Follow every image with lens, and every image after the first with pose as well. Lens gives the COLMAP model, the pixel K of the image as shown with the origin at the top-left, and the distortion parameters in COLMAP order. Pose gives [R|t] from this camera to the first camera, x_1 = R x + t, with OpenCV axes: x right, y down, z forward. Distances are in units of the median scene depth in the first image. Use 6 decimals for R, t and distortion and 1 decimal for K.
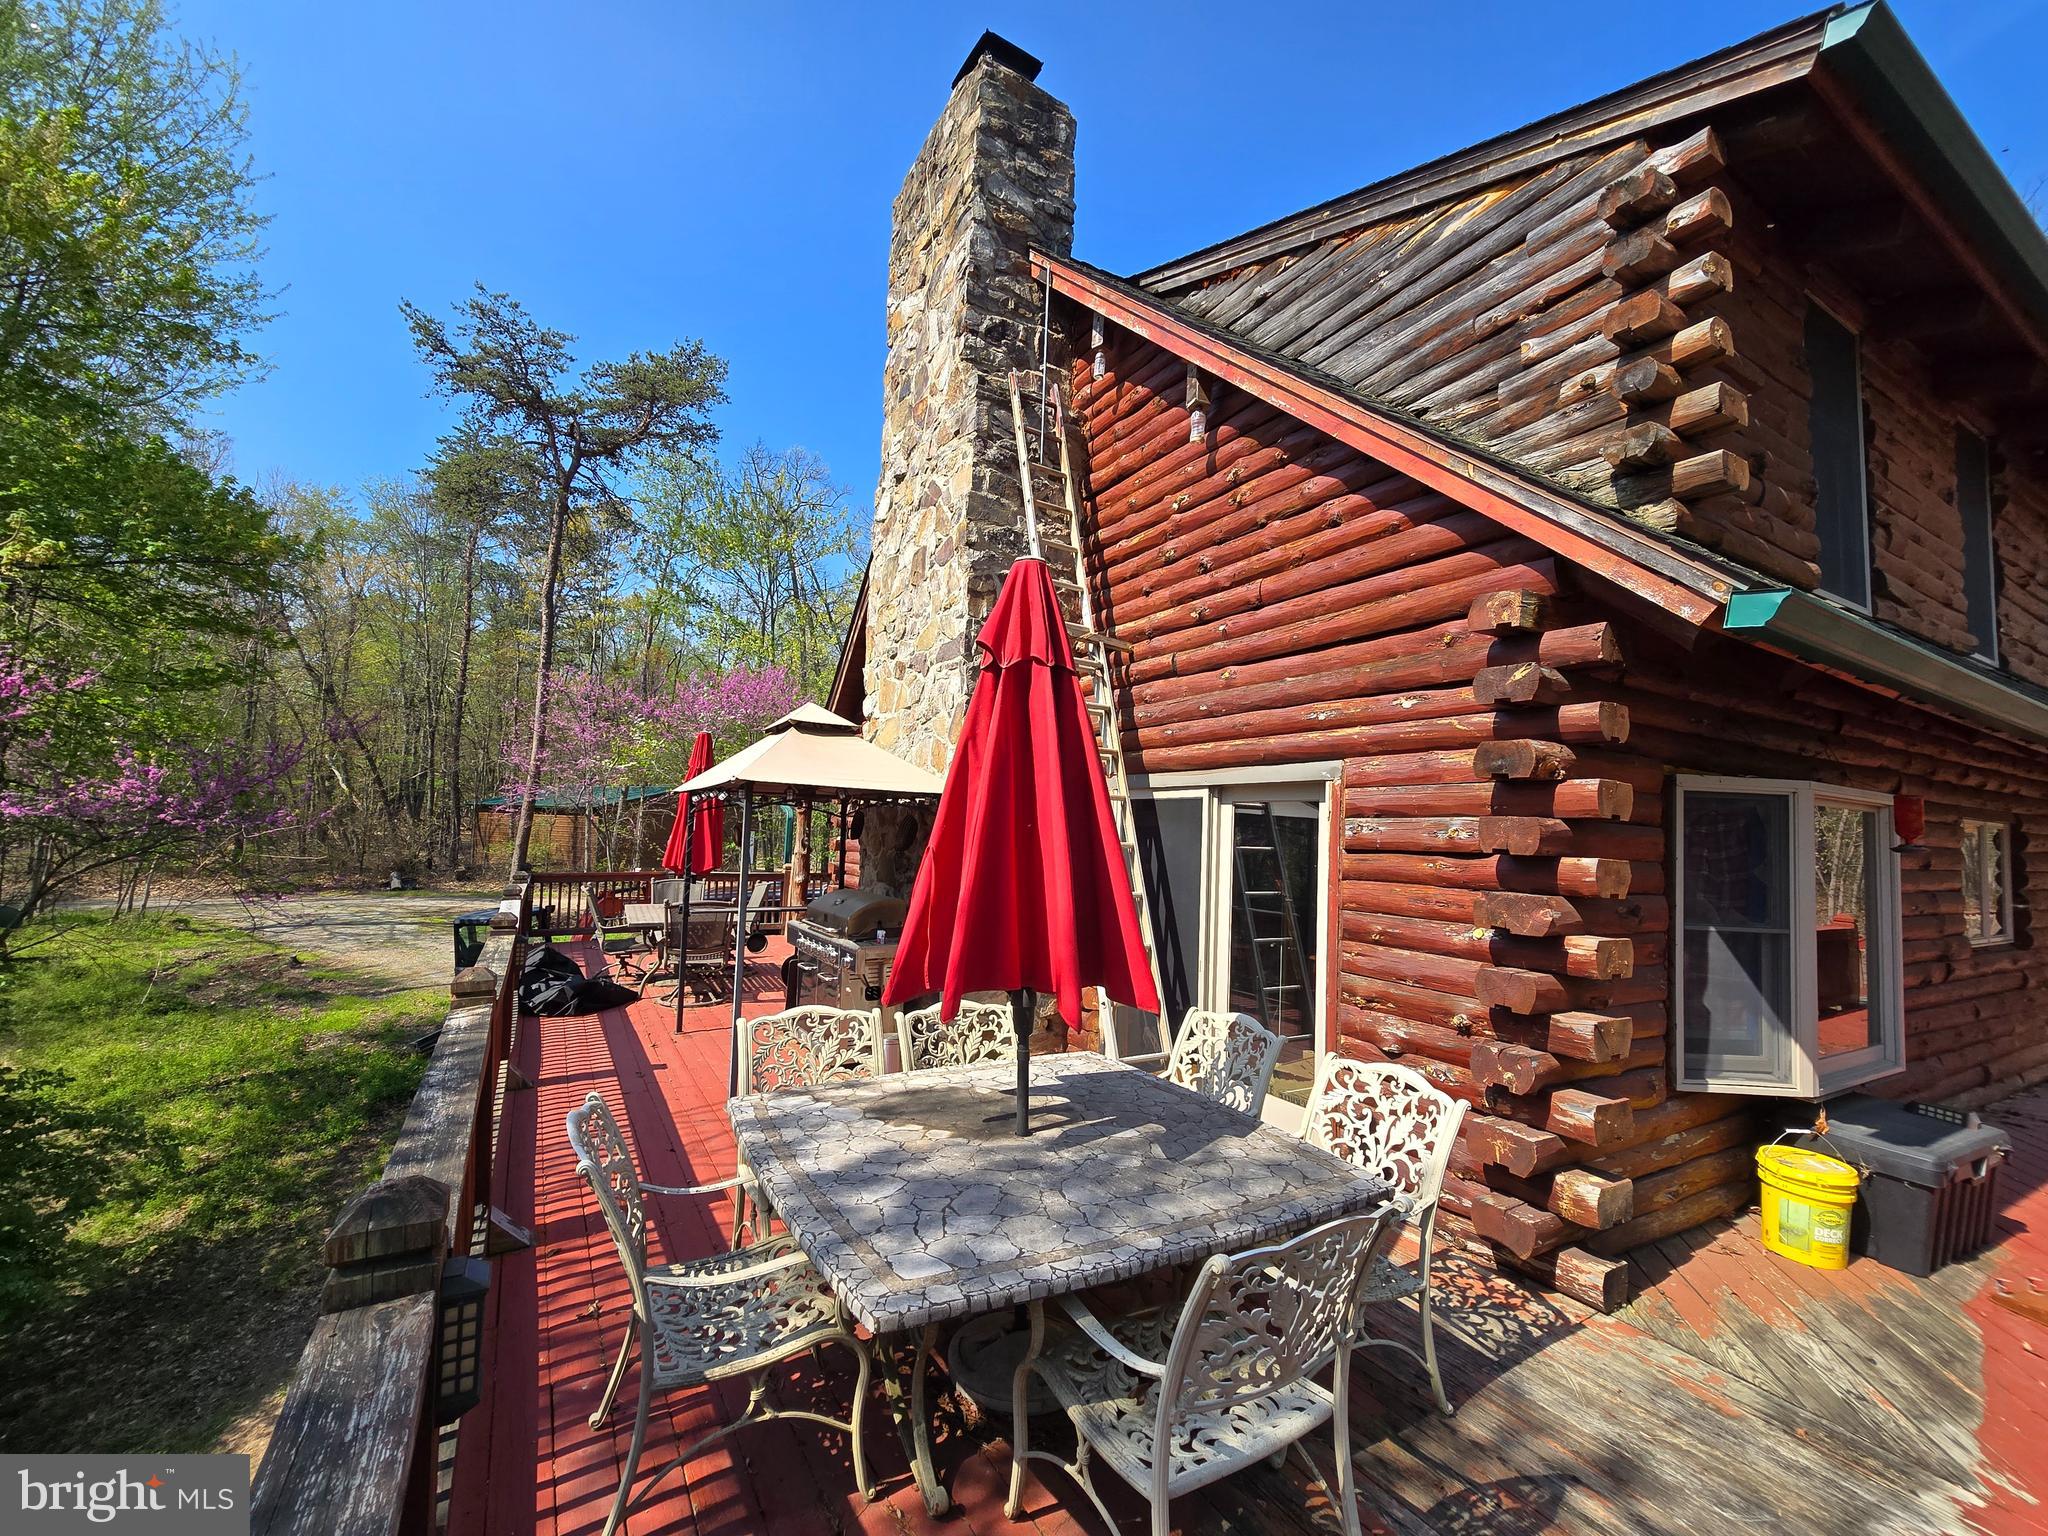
lens RADIAL K [[841.1, 0, 1019.2], [0, 841.1, 771.9], [0, 0, 1]] dist [-0.001359, 0.000752]
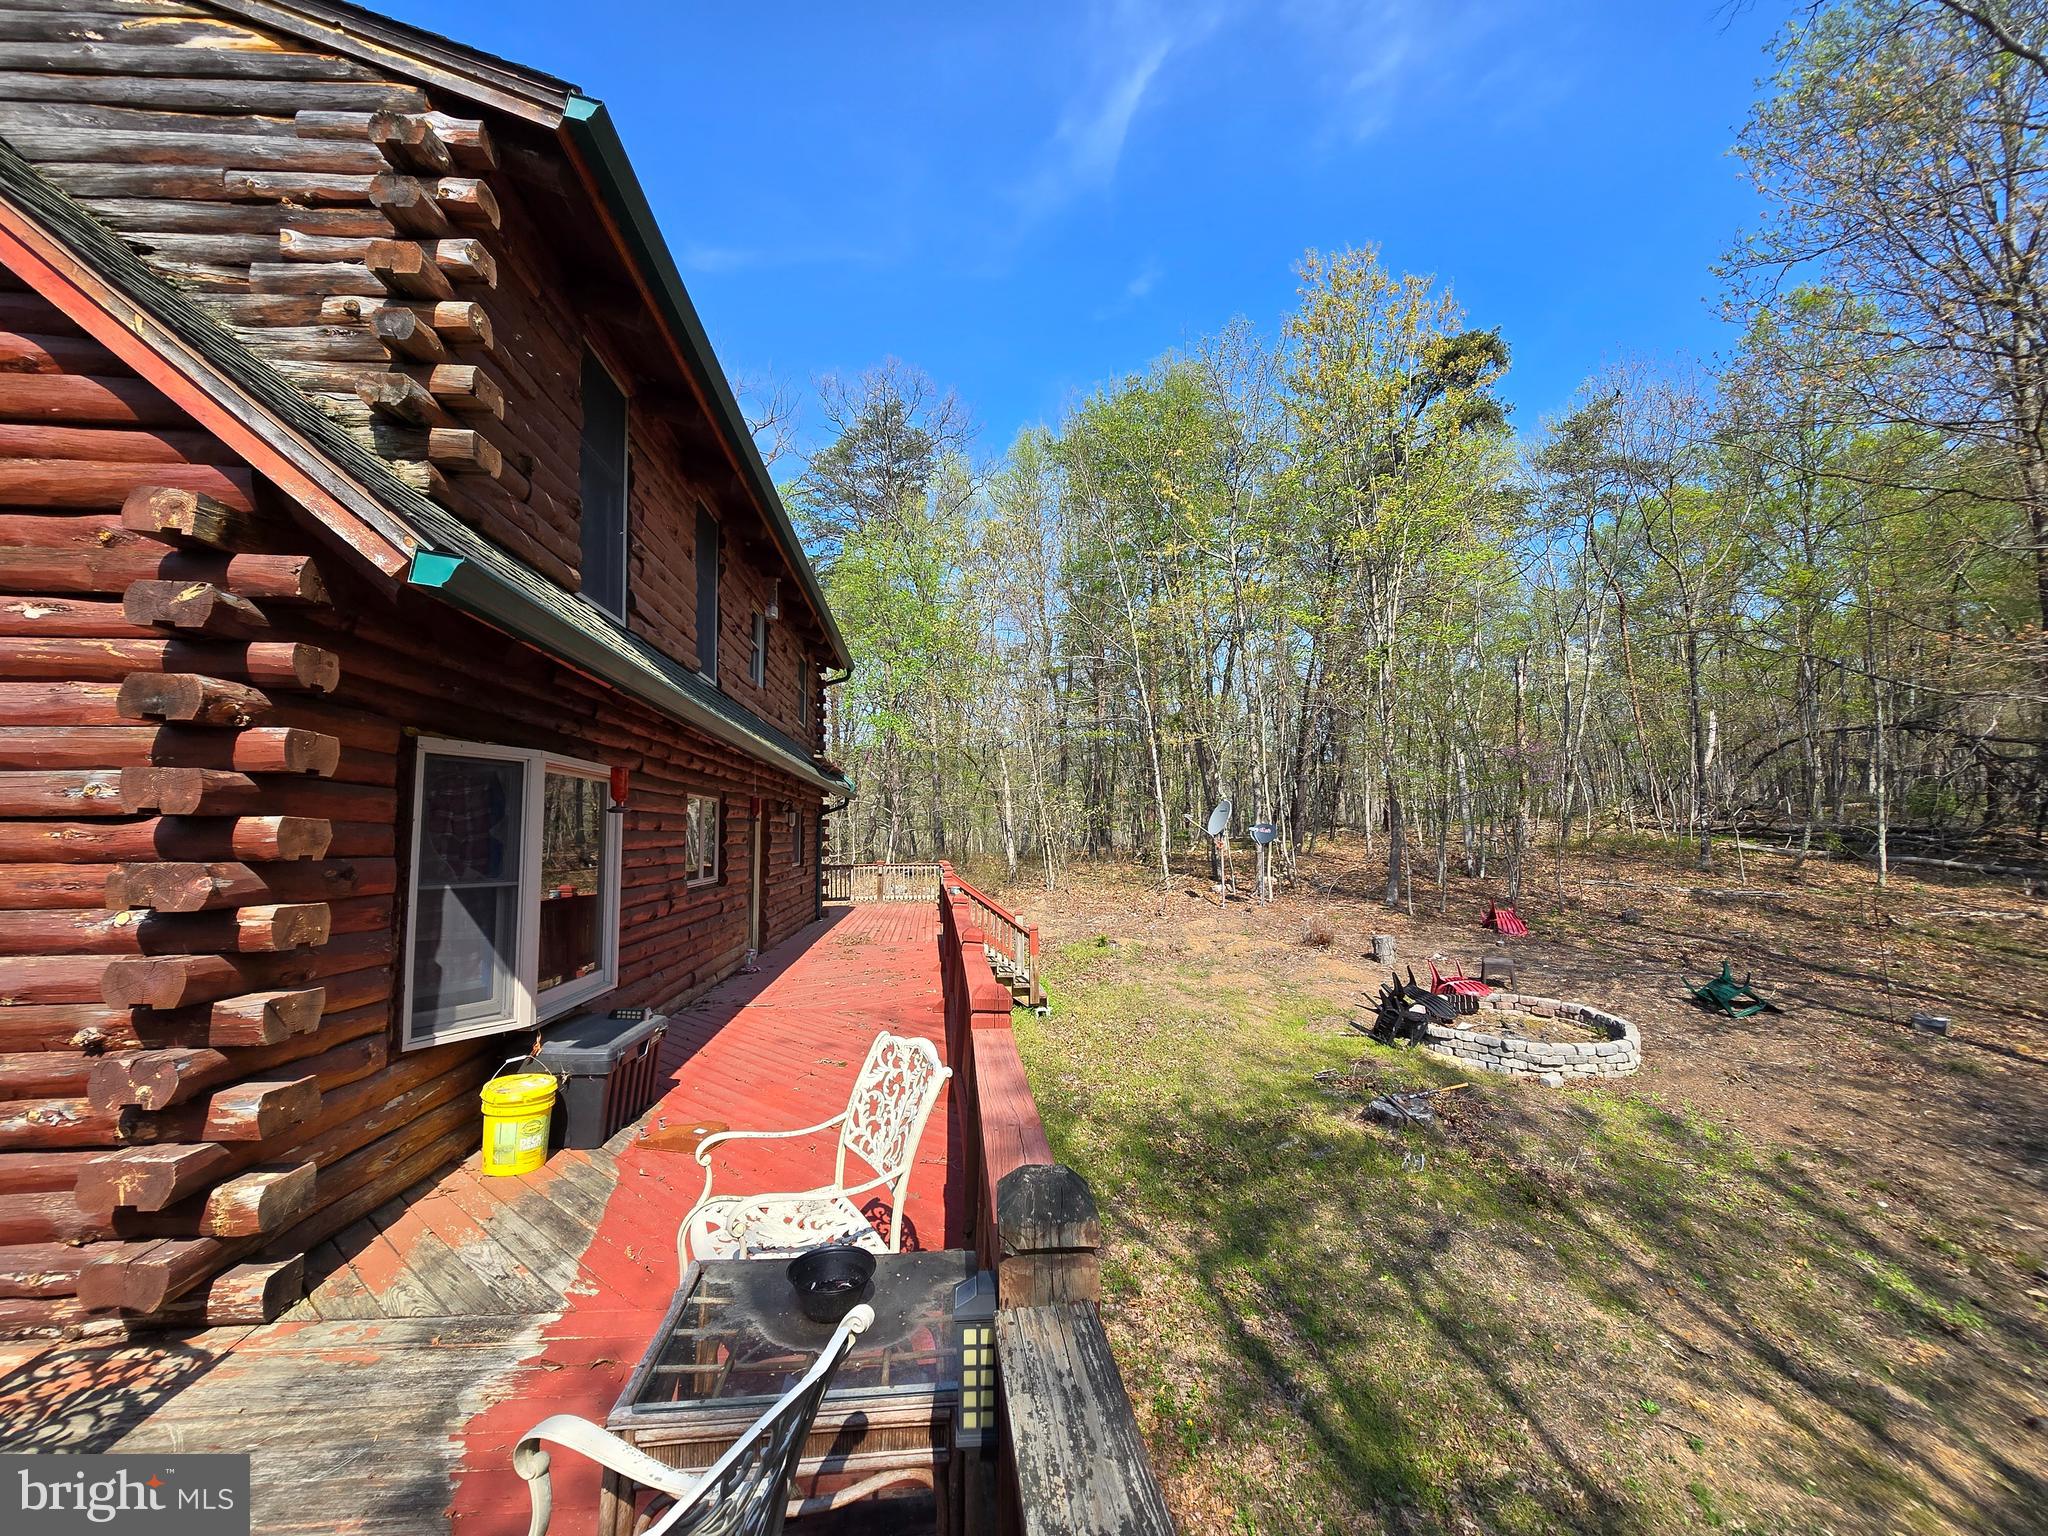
lens RADIAL K [[841.1, 0, 1010.3], [0, 841.1, 772.4], [0, 0, 1]] dist [-0.001359, 0.000752]
pose [[0.421908, 0.031325, 0.906097, 0.173307], [-0.043415, 0.998955, -0.014320, 0.030131], [-0.905599, -0.033296, 0.422827, -0.068003]]
